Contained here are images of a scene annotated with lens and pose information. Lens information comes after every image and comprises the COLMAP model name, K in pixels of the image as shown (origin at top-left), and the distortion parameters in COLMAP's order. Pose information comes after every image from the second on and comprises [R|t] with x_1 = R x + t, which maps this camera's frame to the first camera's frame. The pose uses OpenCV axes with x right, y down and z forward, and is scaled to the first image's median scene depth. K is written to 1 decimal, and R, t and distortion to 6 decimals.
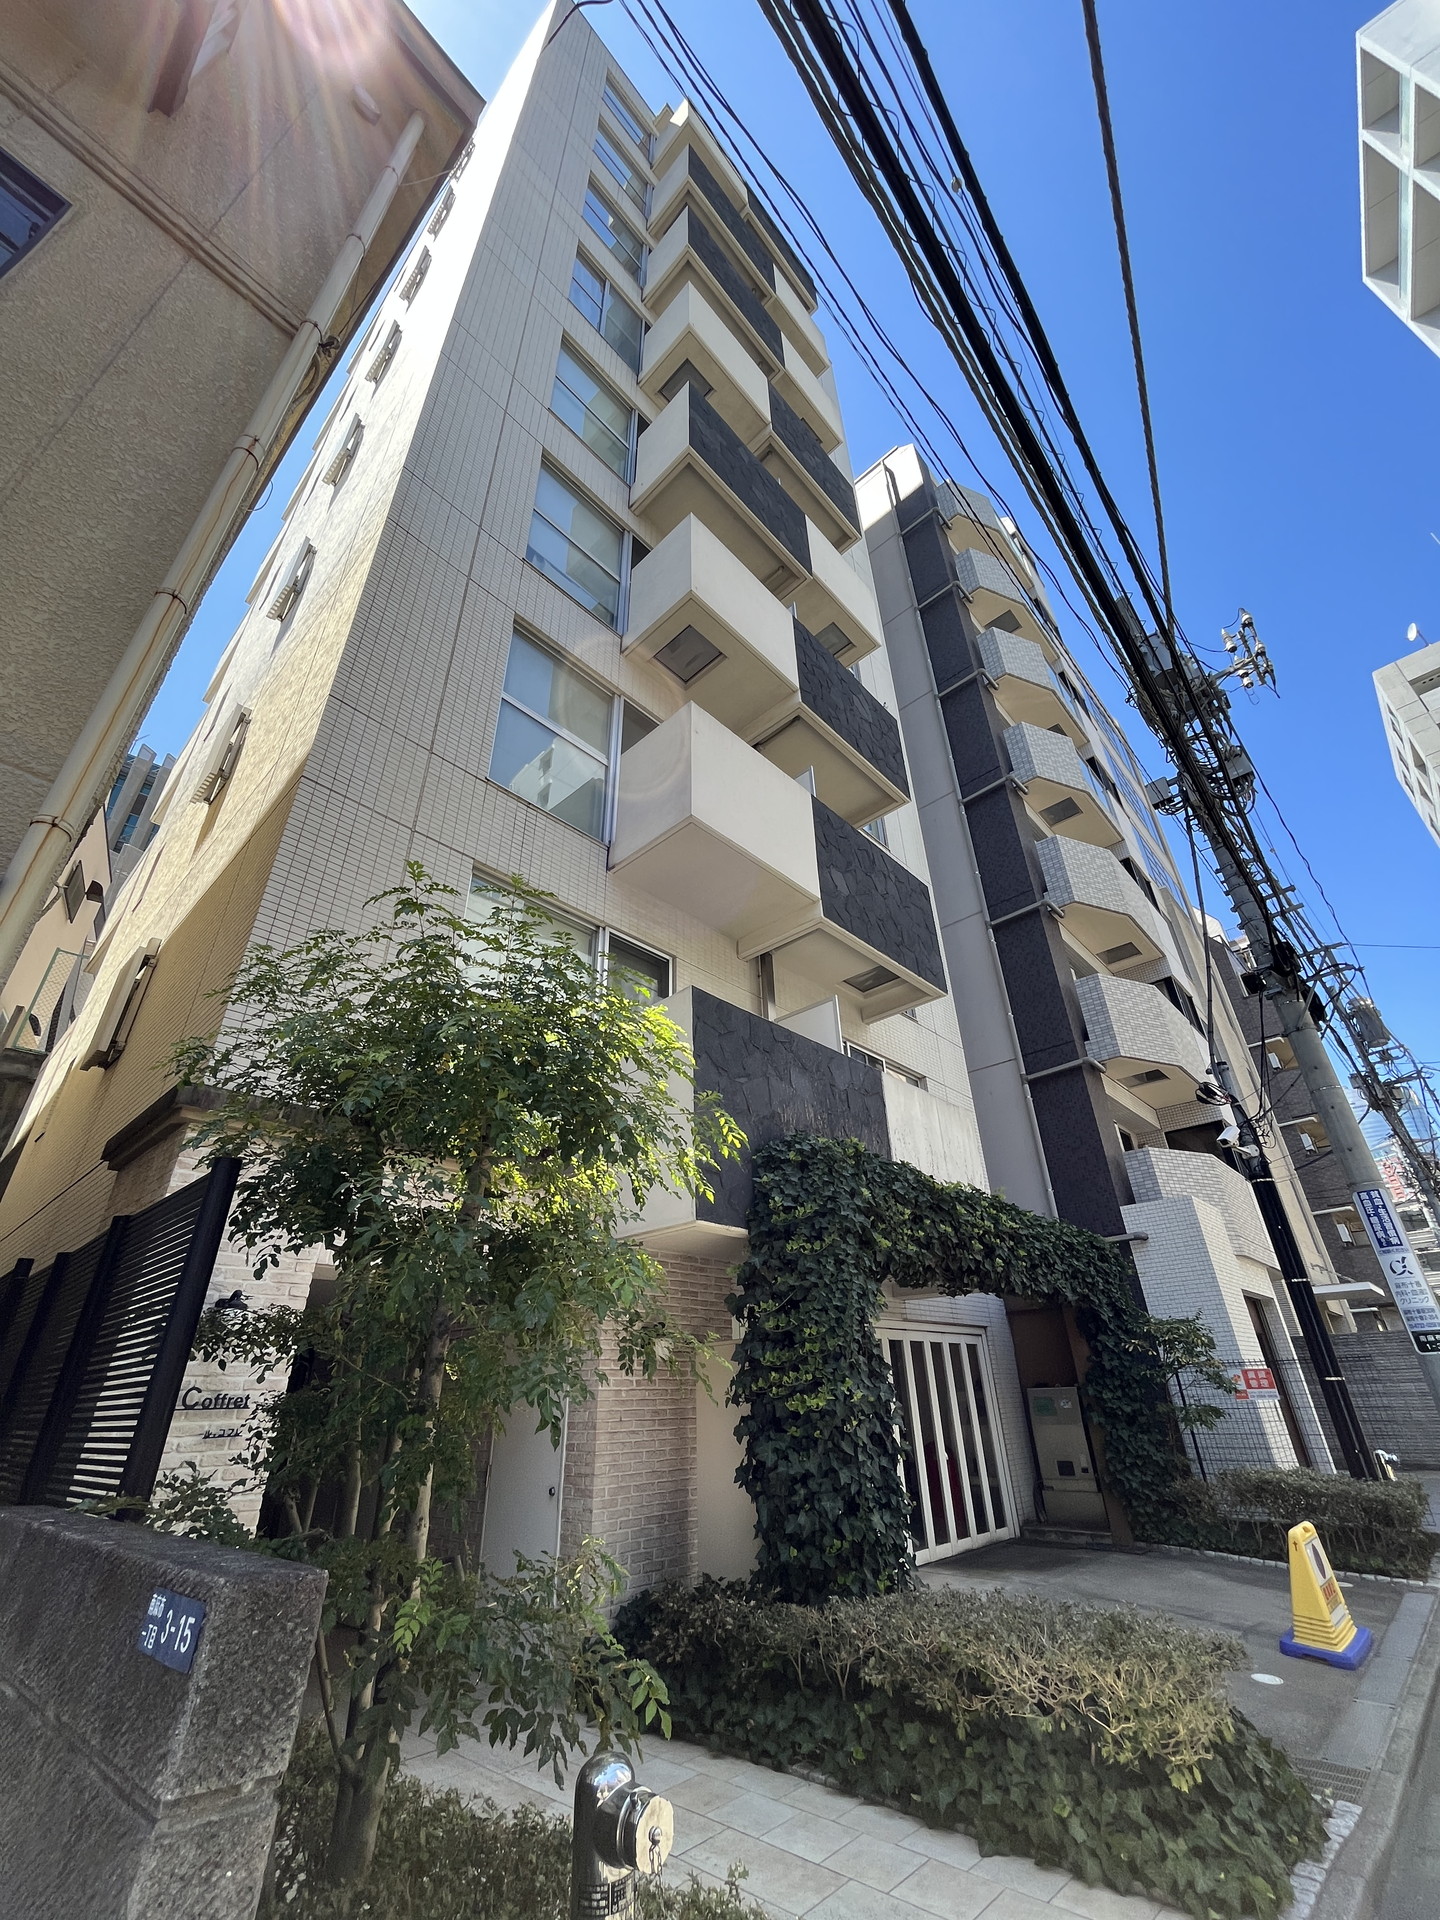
lens RADIAL K [[770.4, 0, 721.2], [0, 770.4, 961.0], [0, 0, 1]] dist [-0.003221, -0.000102]
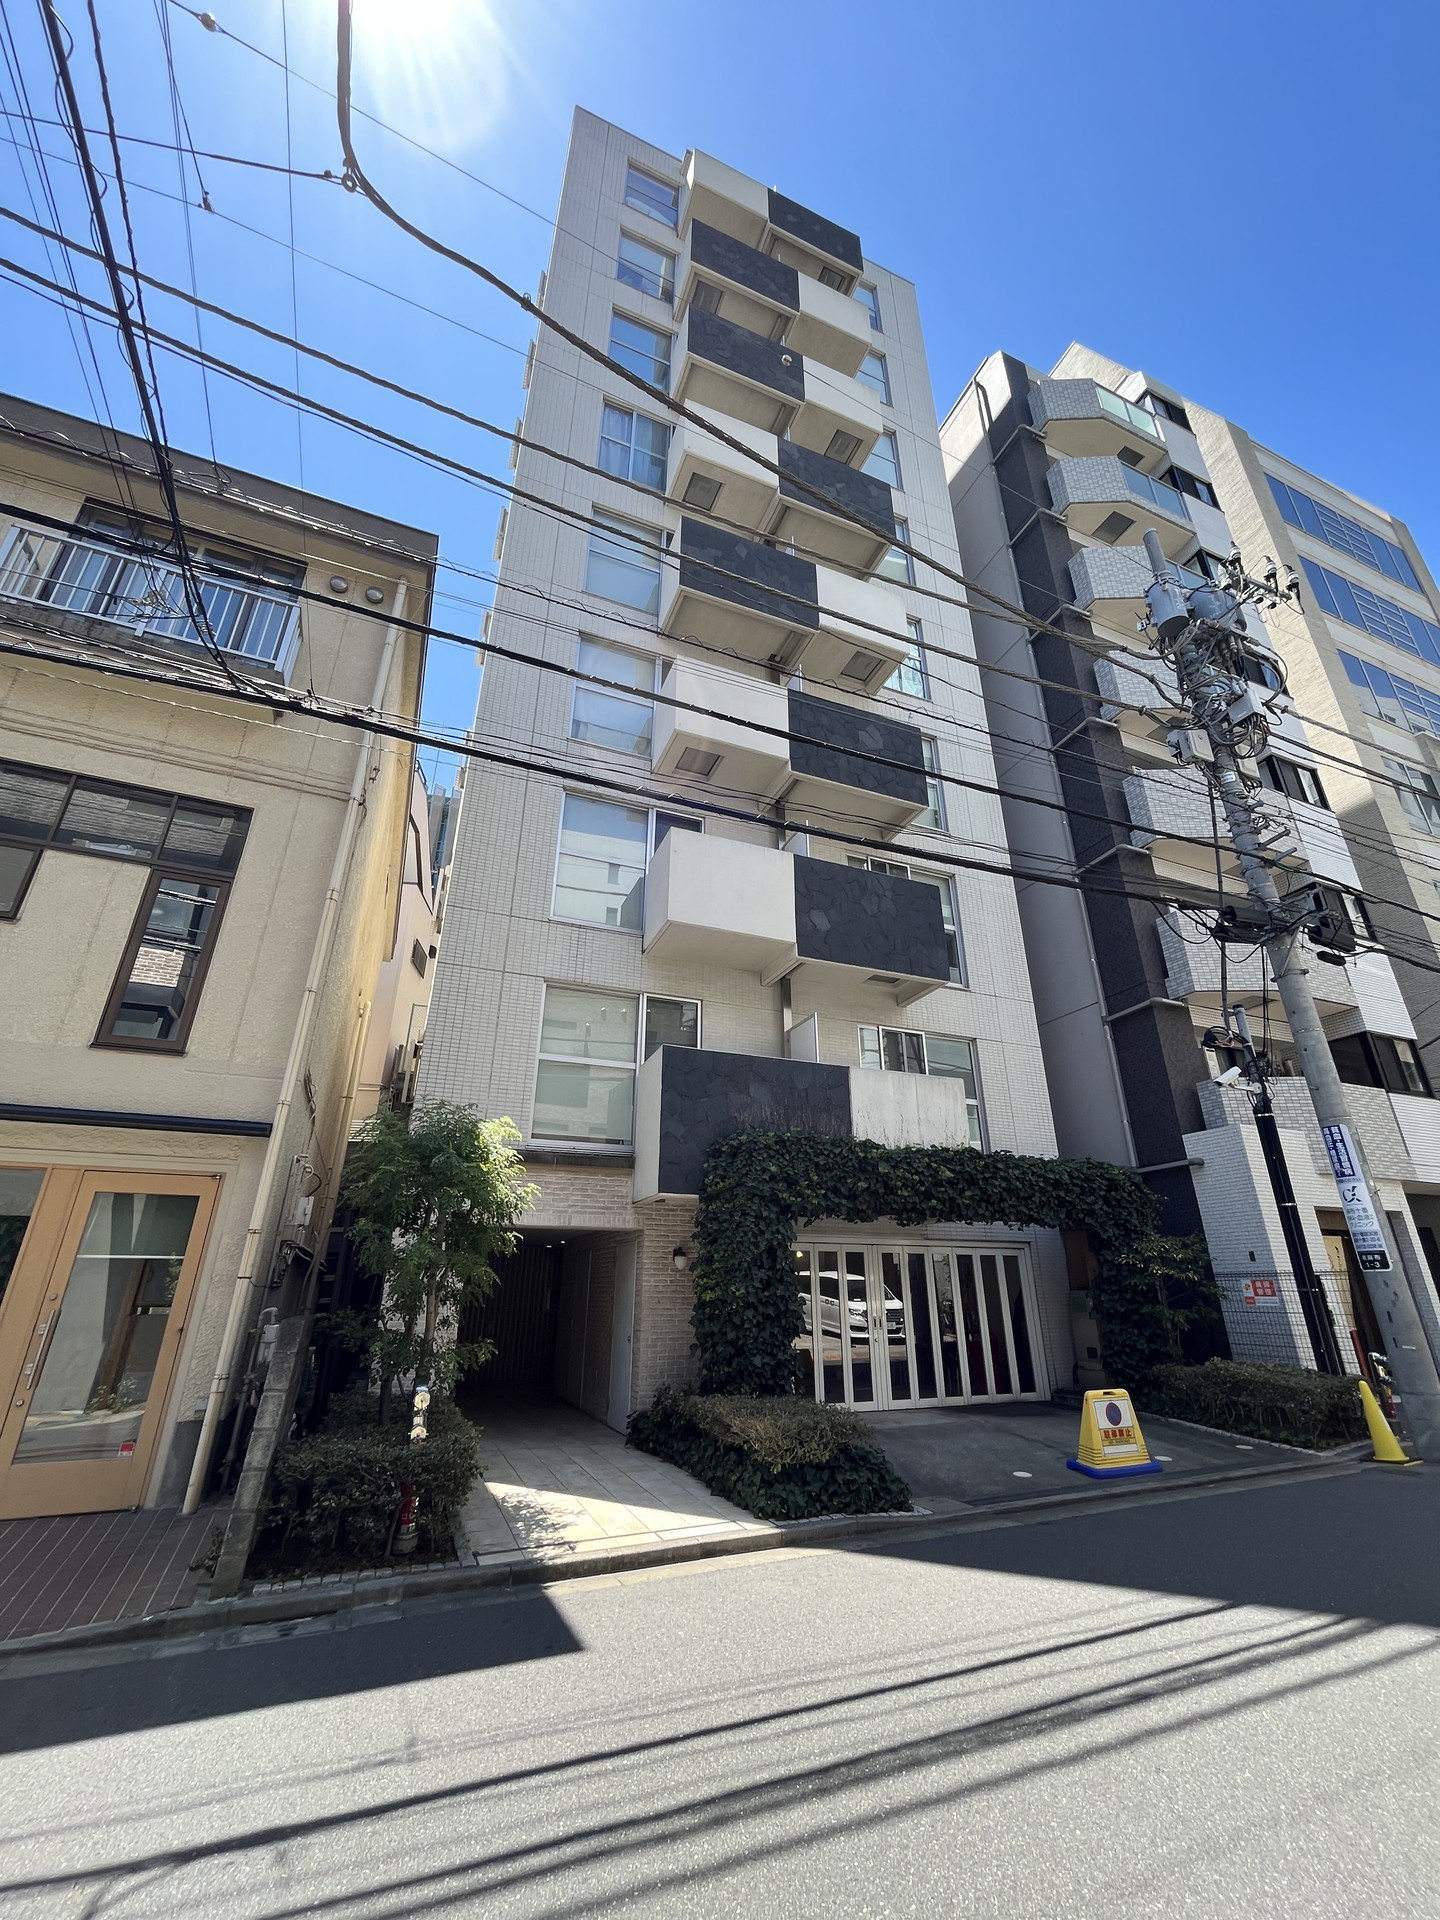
lens RADIAL K [[767.2, 0, 730.7], [0, 767.2, 958.7], [0, 0, 1]] dist [0.002023, 0.000069]
pose [[0.913046, -0.140857, -0.382763, 0.494870], [0.182924, 0.980214, 0.075629, -0.163136], [0.364536, -0.139069, 0.920746, -0.263912]]
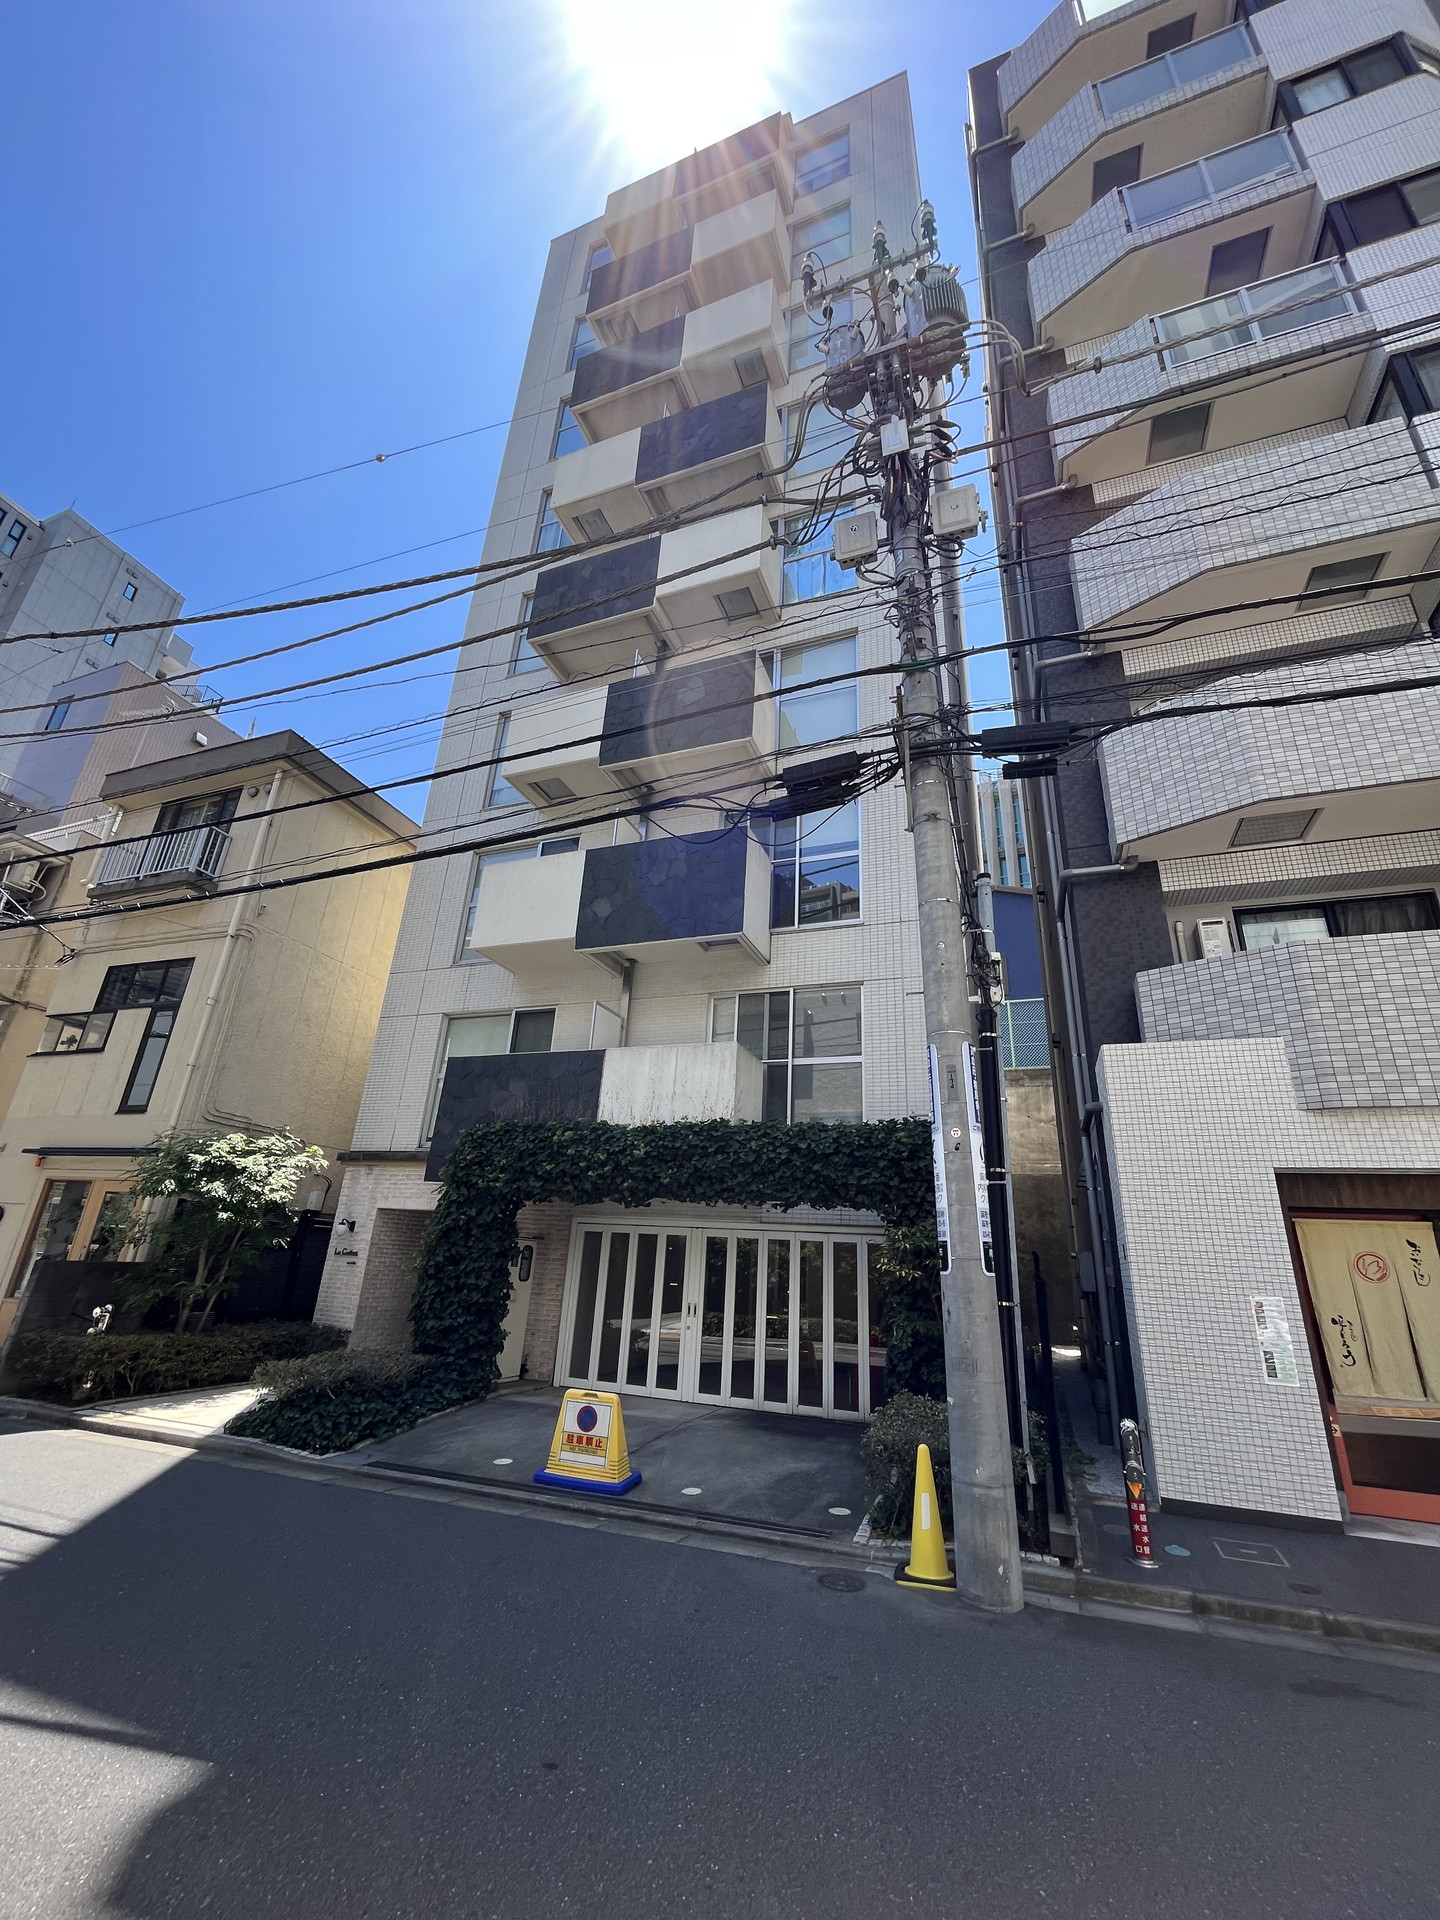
lens RADIAL K [[770.4, 0, 721.2], [0, 770.4, 961.0], [0, 0, 1]] dist [-0.003221, -0.000102]
pose [[0.365563, -0.297599, -0.881929, 1.340400], [0.400971, 0.905434, -0.139326, 0.239461], [0.839991, -0.302696, 0.450322, 0.532934]]
